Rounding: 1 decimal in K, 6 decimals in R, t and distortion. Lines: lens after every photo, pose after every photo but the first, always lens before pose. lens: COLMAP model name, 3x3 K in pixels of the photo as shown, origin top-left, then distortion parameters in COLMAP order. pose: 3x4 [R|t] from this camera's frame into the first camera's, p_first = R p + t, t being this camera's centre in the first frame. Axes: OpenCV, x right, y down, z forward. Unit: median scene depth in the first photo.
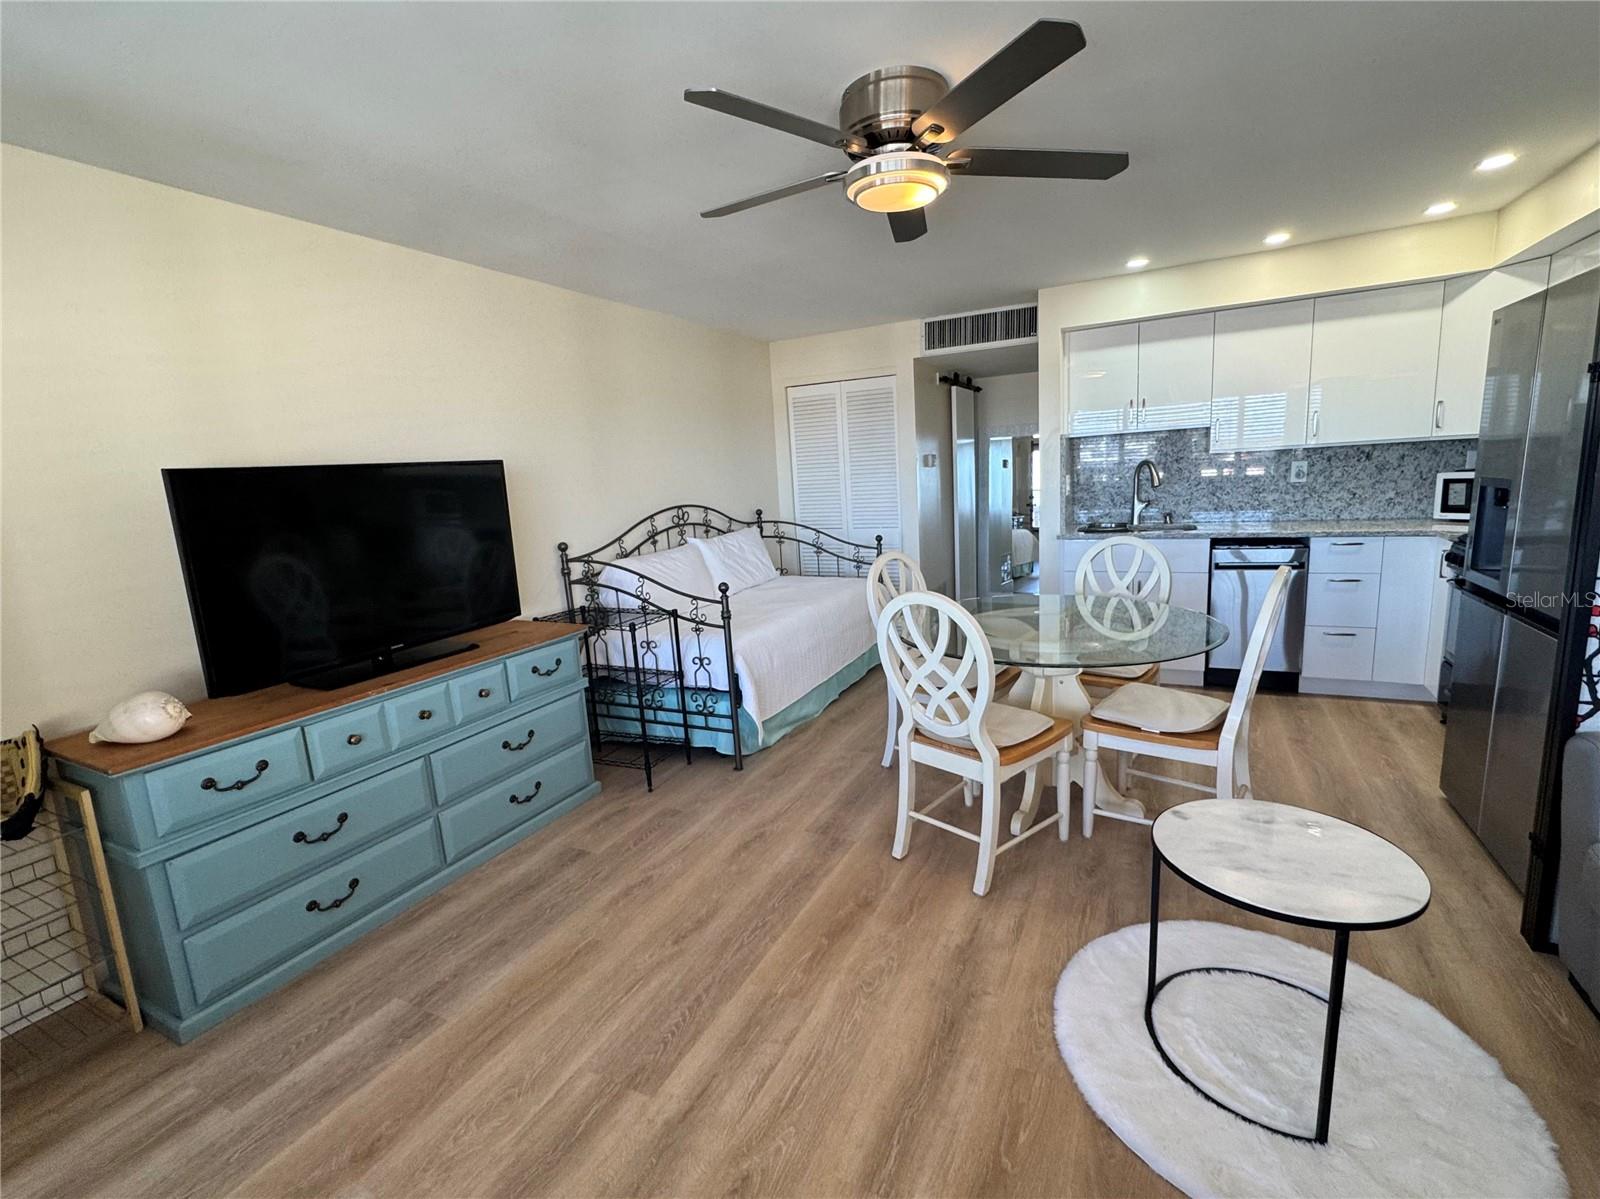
lens RADIAL K [[707.8, 0, 797.4], [0, 707.8, 598.1], [0, 0, 1]] dist [-0.002821, 0.000066]
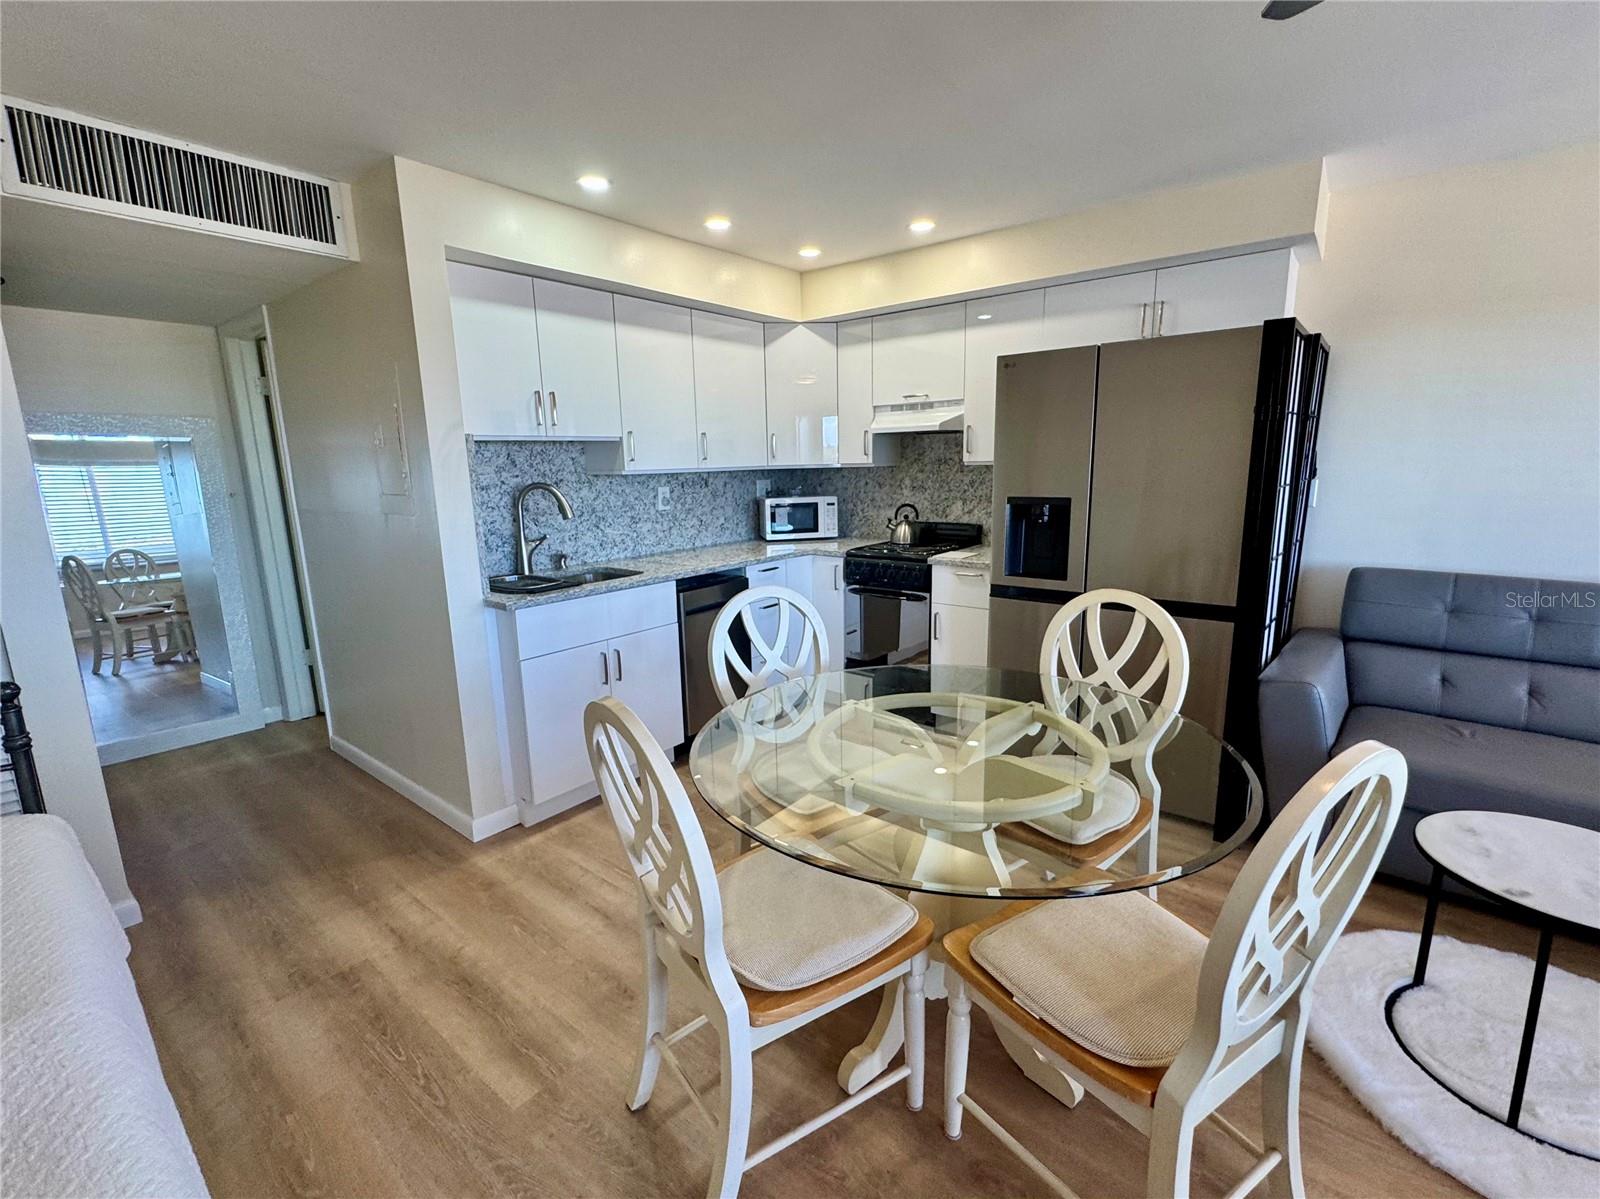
lens RADIAL K [[708.5, 0, 797.2], [0, 708.5, 598.2], [0, 0, 1]] dist [-0.002538, 0.000419]
pose [[0.200988, -0.130202, 0.970902, -0.202545], [0.182780, 0.978706, 0.093411, -0.137589], [-0.962390, 0.158687, 0.220507, 0.841056]]
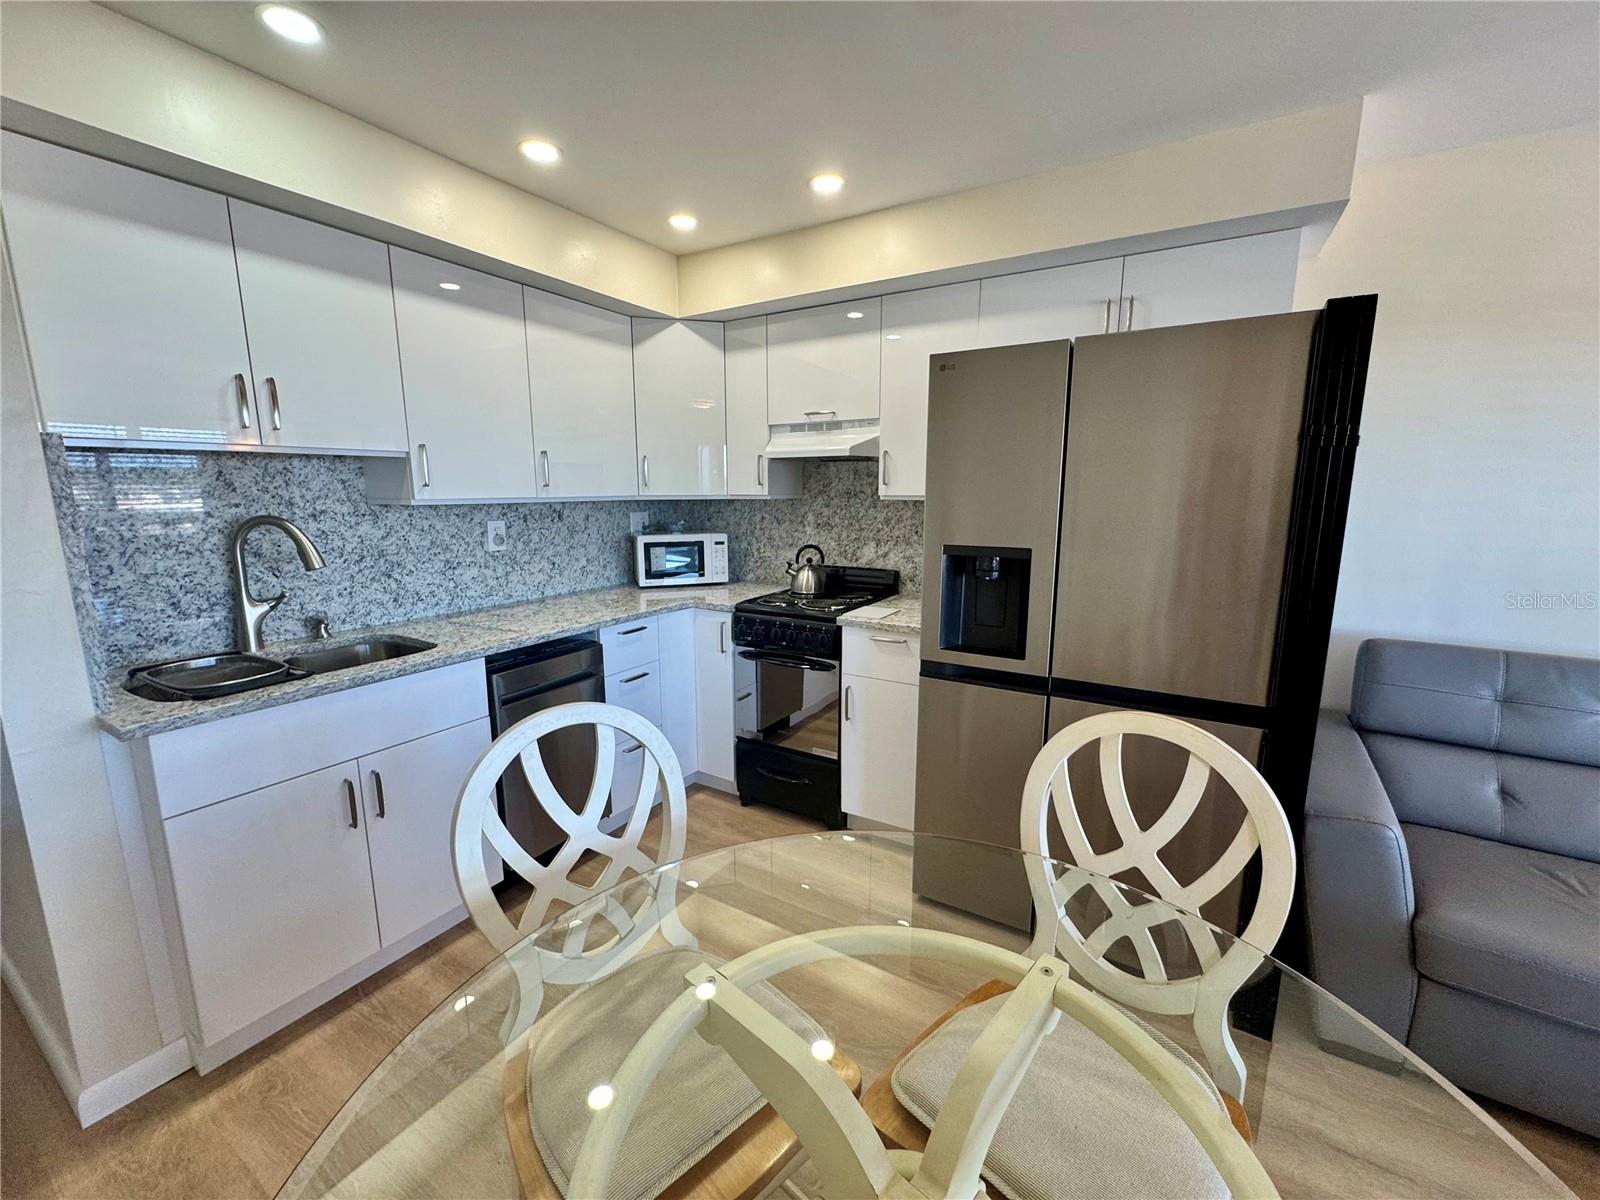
lens RADIAL K [[640.8, 0, 796.8], [0, 640.8, 599.5], [0, 0, 1]] dist [-0.000250, -0.000033]
pose [[0.071740, -0.109295, 0.991417, 0.125344], [0.174402, 0.980040, 0.095421, -0.161850], [-0.982058, 0.166059, 0.089369, 0.852582]]
